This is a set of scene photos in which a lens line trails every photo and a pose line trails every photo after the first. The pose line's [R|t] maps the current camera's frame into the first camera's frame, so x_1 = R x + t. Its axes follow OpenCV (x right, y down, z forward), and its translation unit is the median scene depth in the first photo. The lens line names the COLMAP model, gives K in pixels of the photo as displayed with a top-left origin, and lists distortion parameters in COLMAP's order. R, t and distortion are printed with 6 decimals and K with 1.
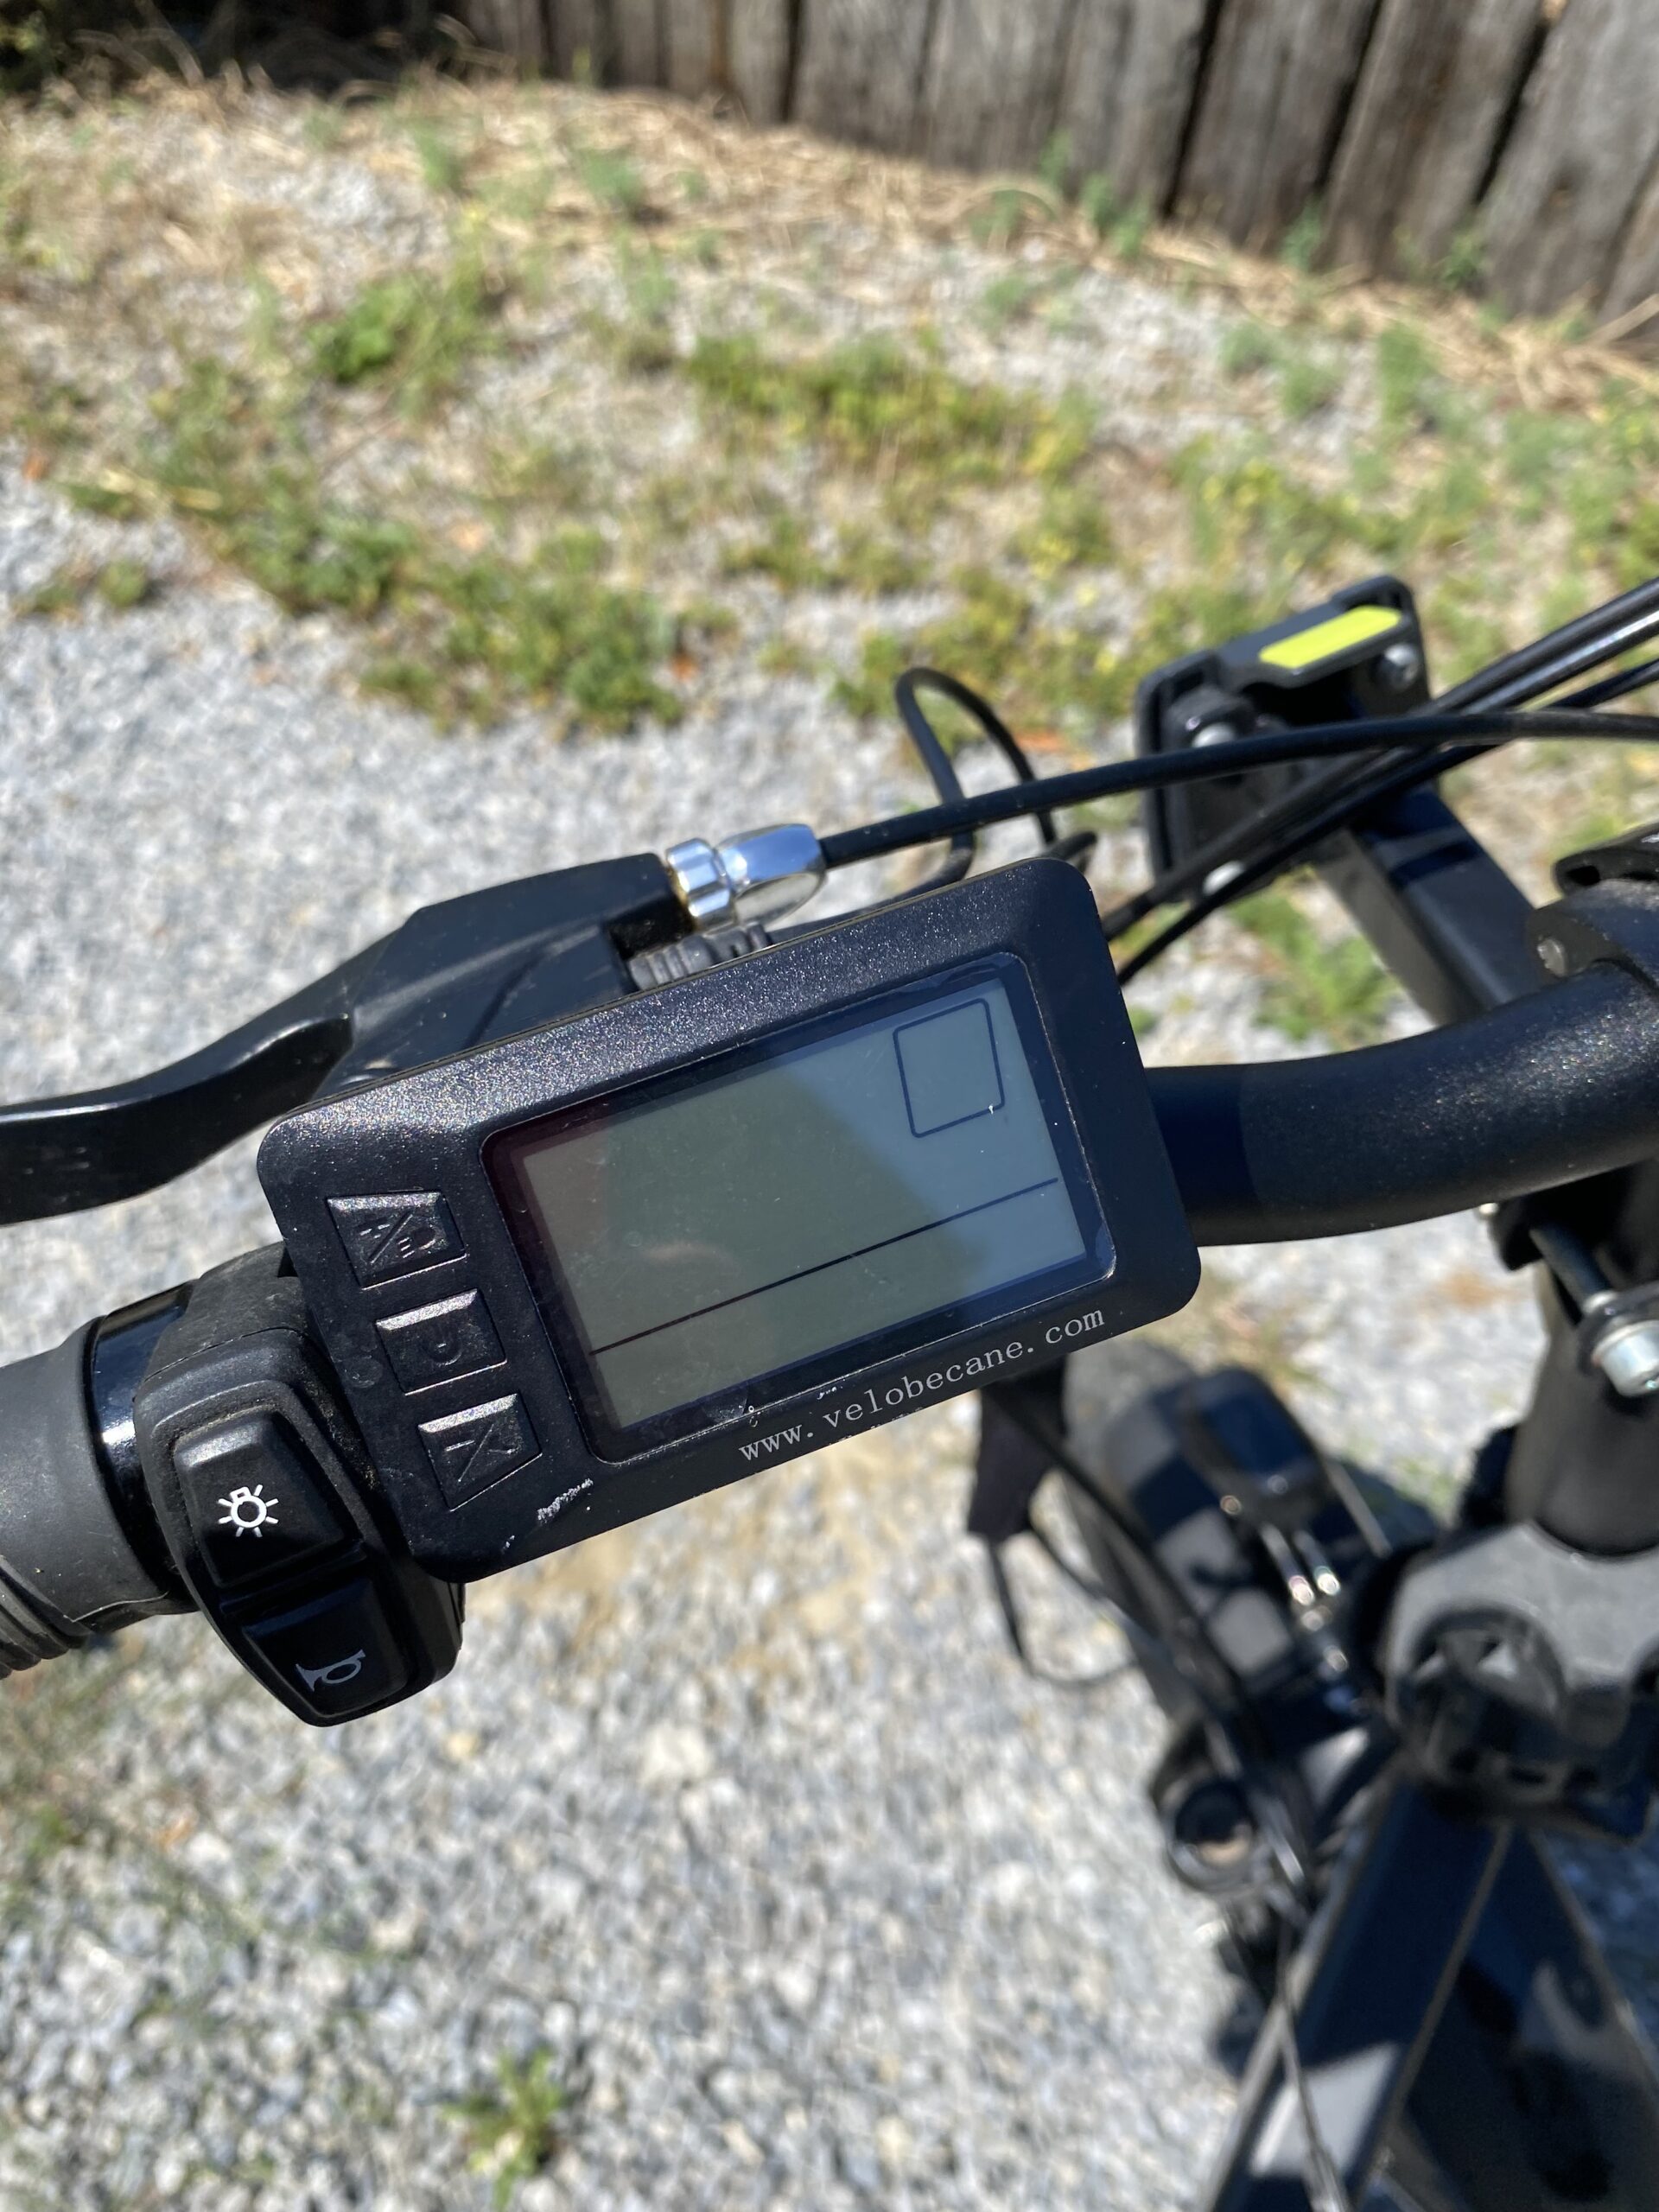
lens RADIAL K [[2010.8, 0, 823.0], [0, 2010.8, 1106.7], [0, 0, 1]] dist [-0.006487, -0.000556]
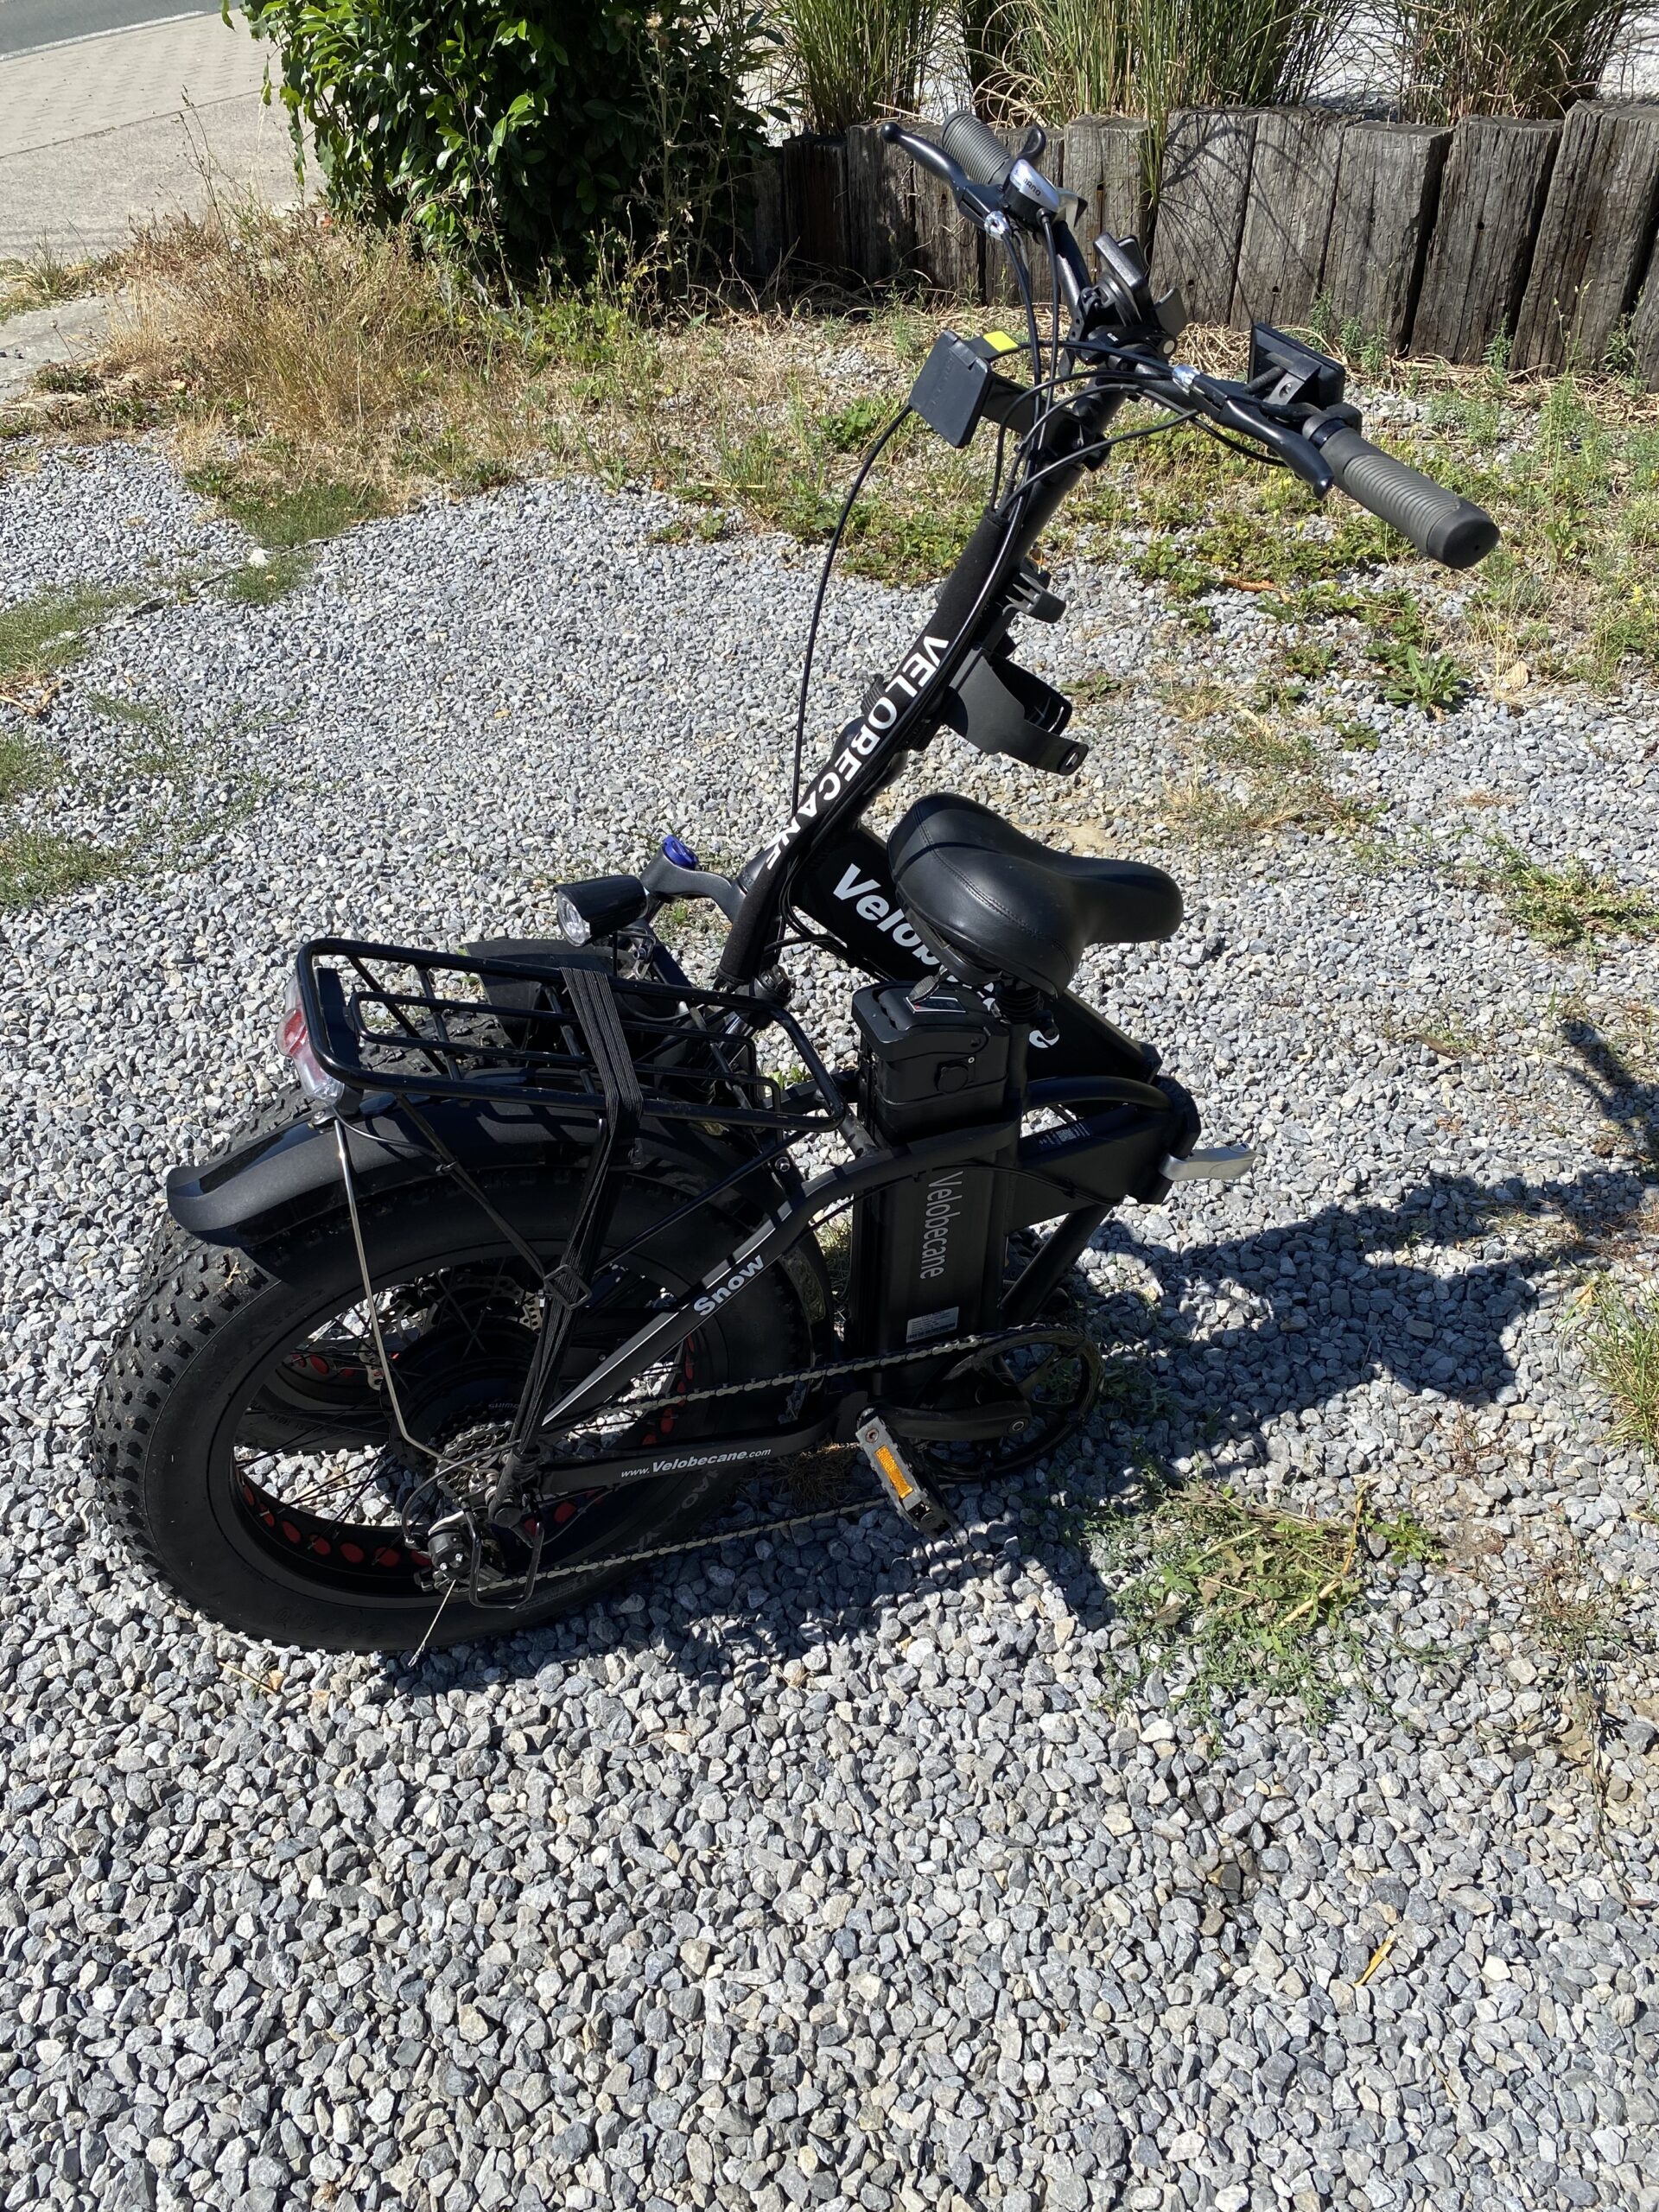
lens RADIAL K [[1694.3, 0, 835.6], [0, 1694.3, 1104.3], [0, 0, 1]] dist [-0.014054, -0.006150]
pose [[0.974330, 0.018104, -0.224394, 0.059568], [-0.040912, 0.994403, -0.097416, 0.246271], [0.221374, 0.104096, 0.969617, -0.216464]]
